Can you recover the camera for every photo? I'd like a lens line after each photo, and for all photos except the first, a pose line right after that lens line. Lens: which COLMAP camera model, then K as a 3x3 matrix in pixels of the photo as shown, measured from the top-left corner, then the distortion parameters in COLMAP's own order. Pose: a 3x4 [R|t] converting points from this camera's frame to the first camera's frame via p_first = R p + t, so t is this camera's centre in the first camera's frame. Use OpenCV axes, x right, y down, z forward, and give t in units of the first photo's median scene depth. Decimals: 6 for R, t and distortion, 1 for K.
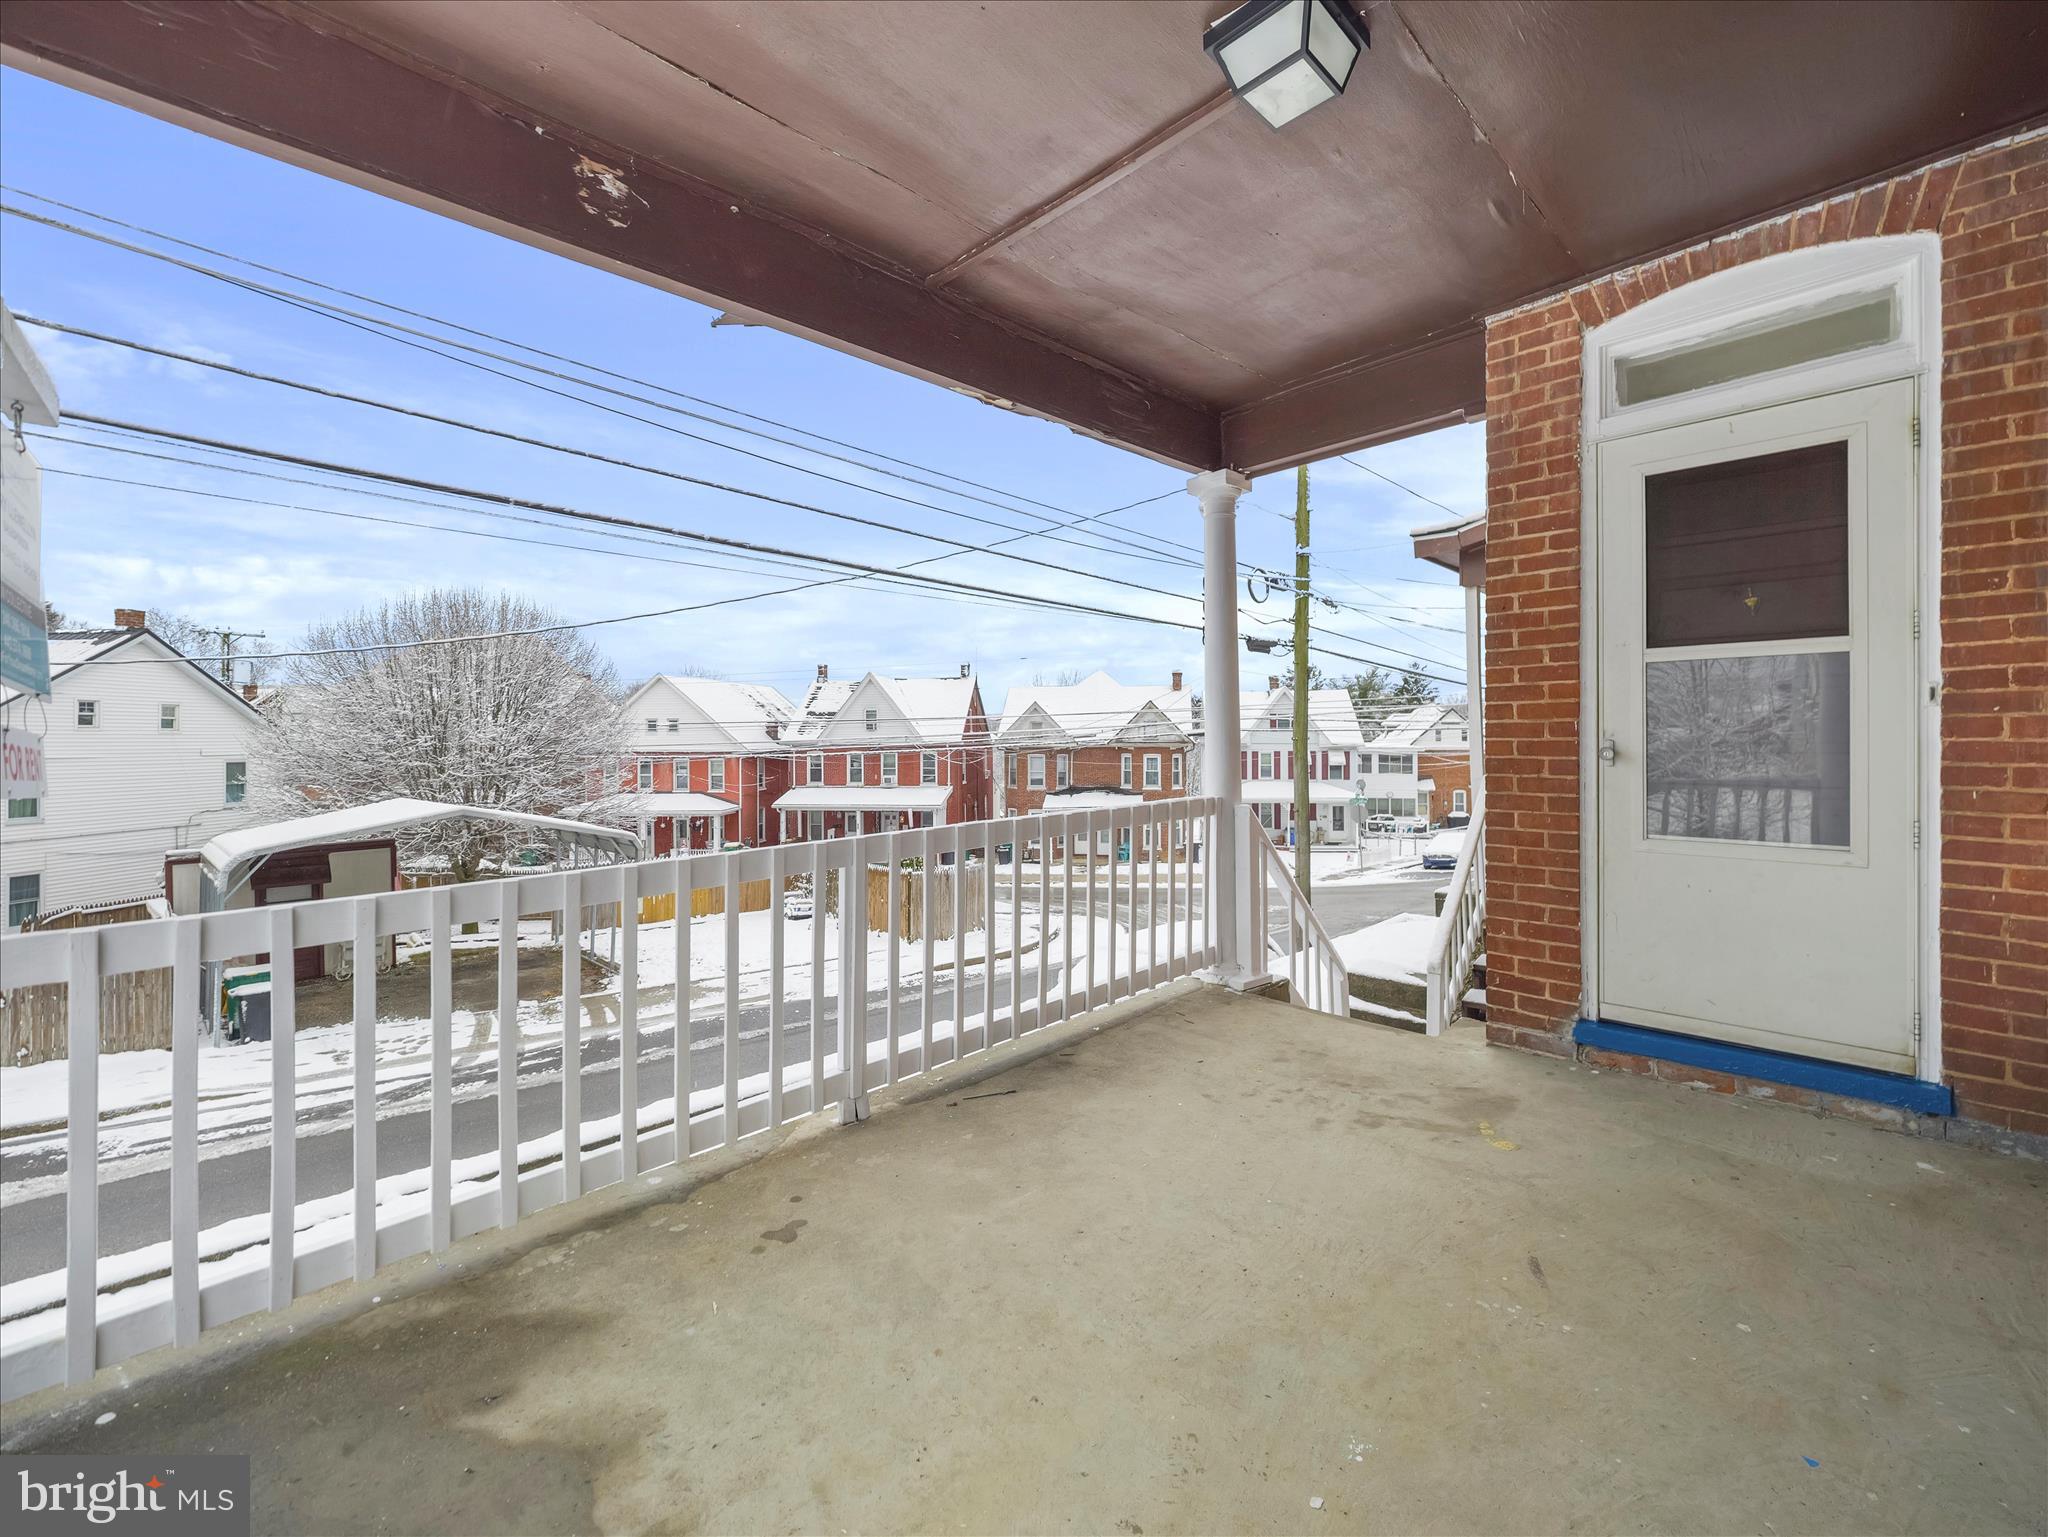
lens RADIAL K [[856.7, 0, 1019.9], [0, 856.7, 746.1], [0, 0, 1]] dist [-0.001083, -0.000411]
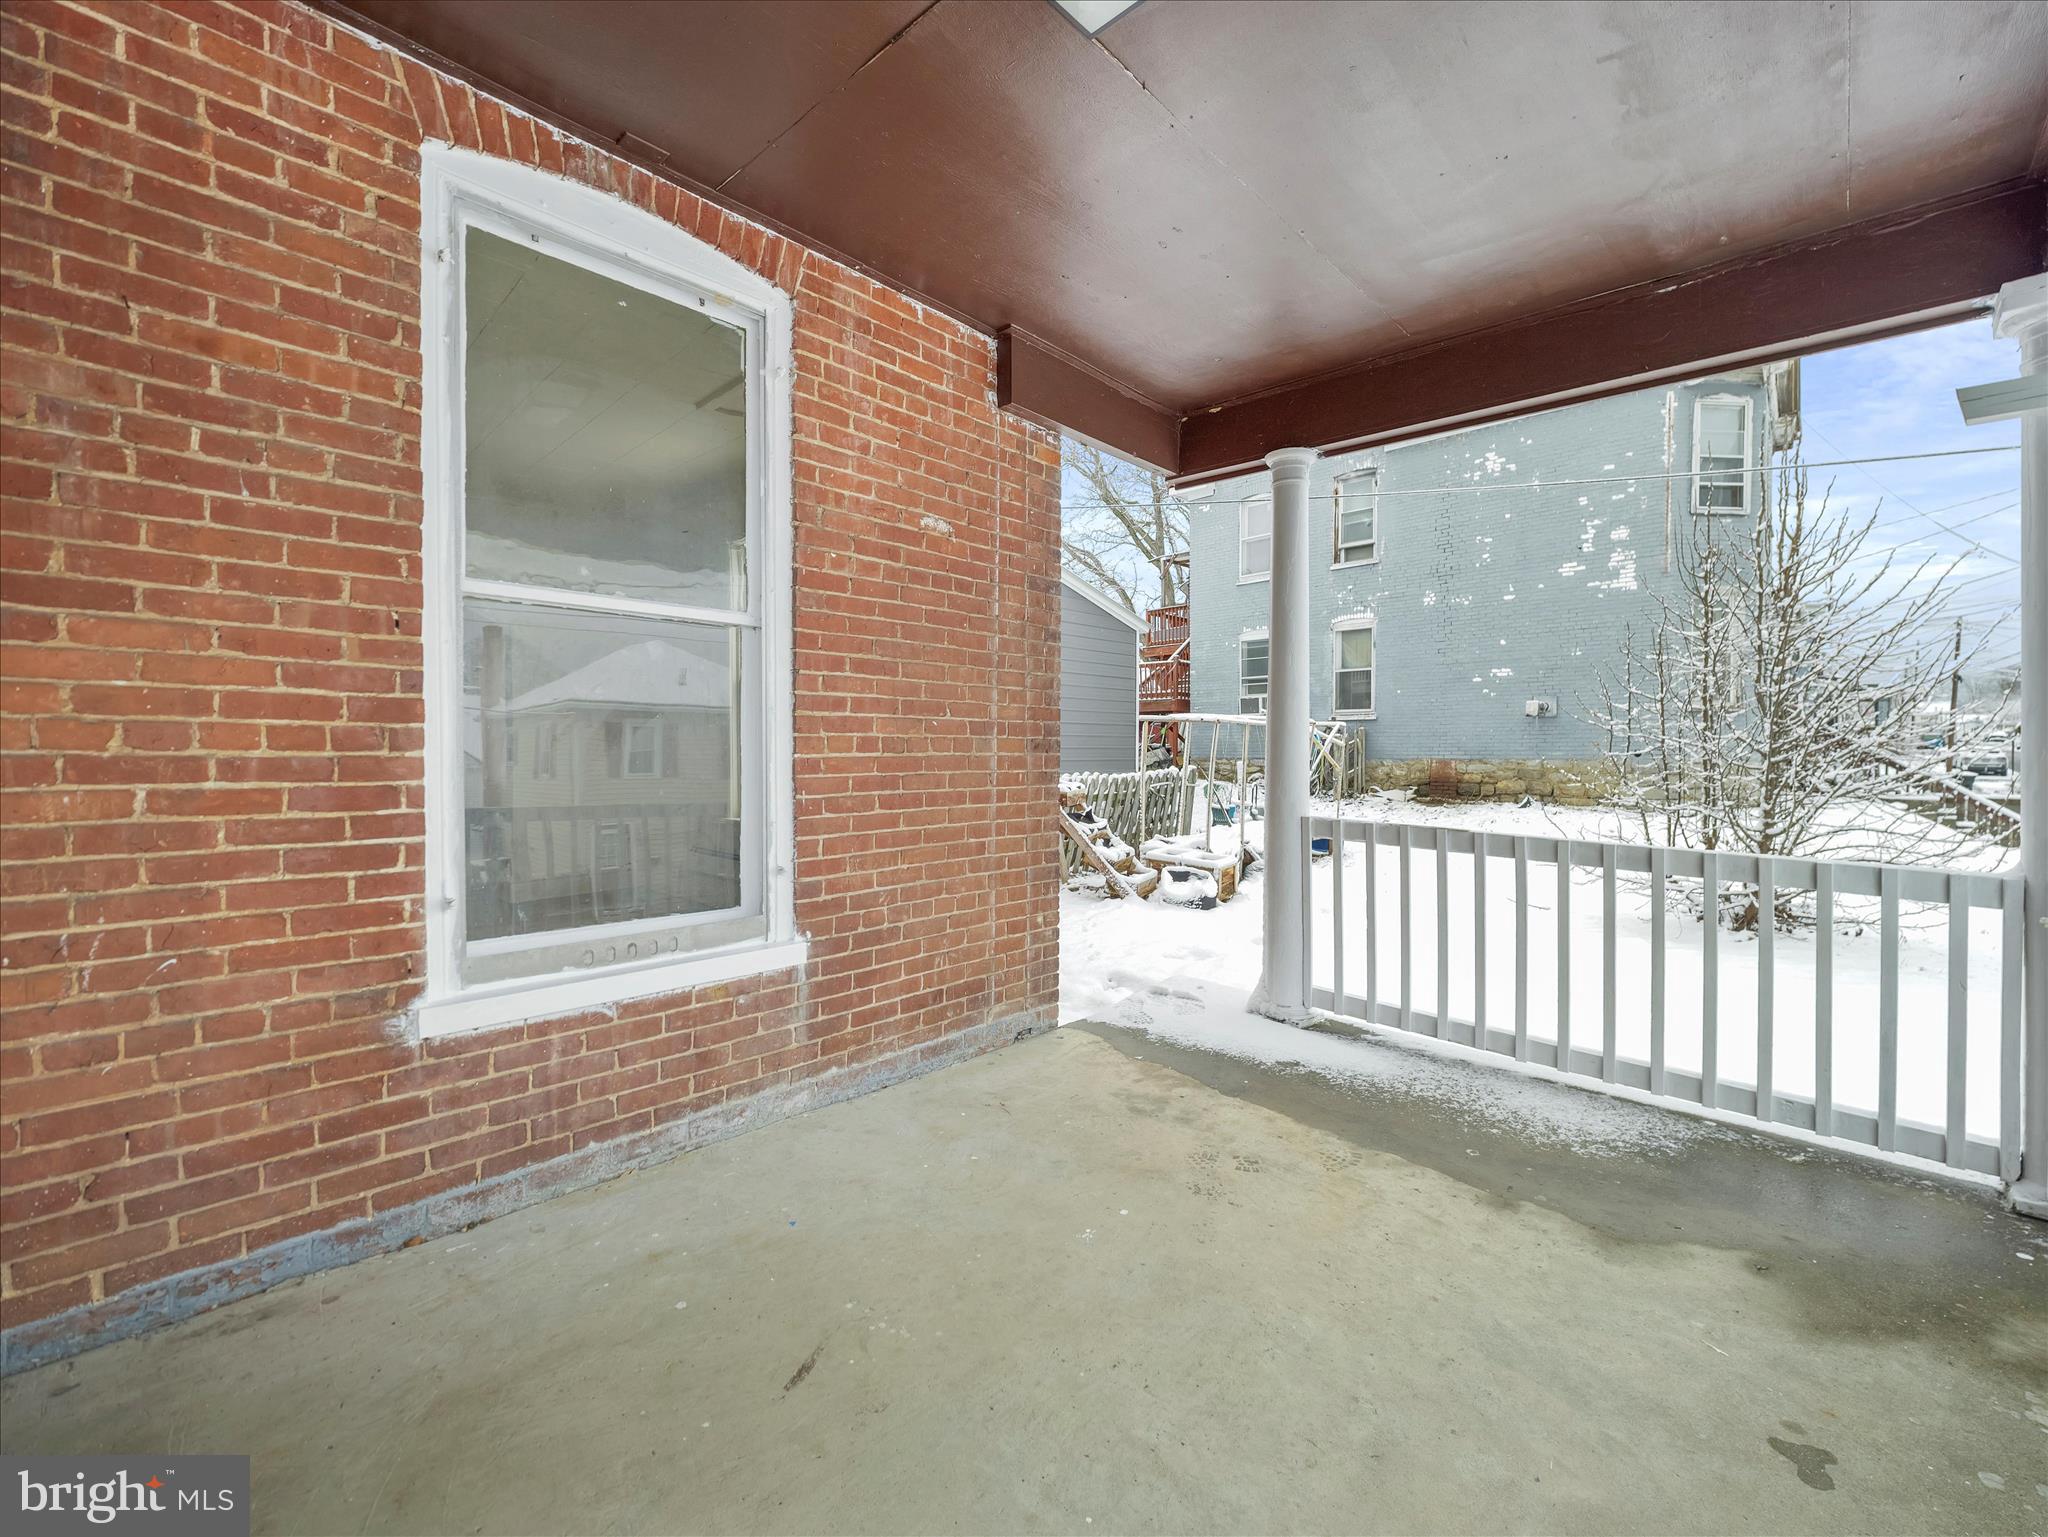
lens RADIAL K [[856.7, 0, 1019.9], [0, 856.7, 746.1], [0, 0, 1]] dist [-0.001083, -0.000411]
pose [[-0.999771, 0.003565, -0.021083, 0.413476], [0.003452, 0.999980, 0.005384, -0.009265], [0.021102, 0.005310, -0.999763, 1.883297]]
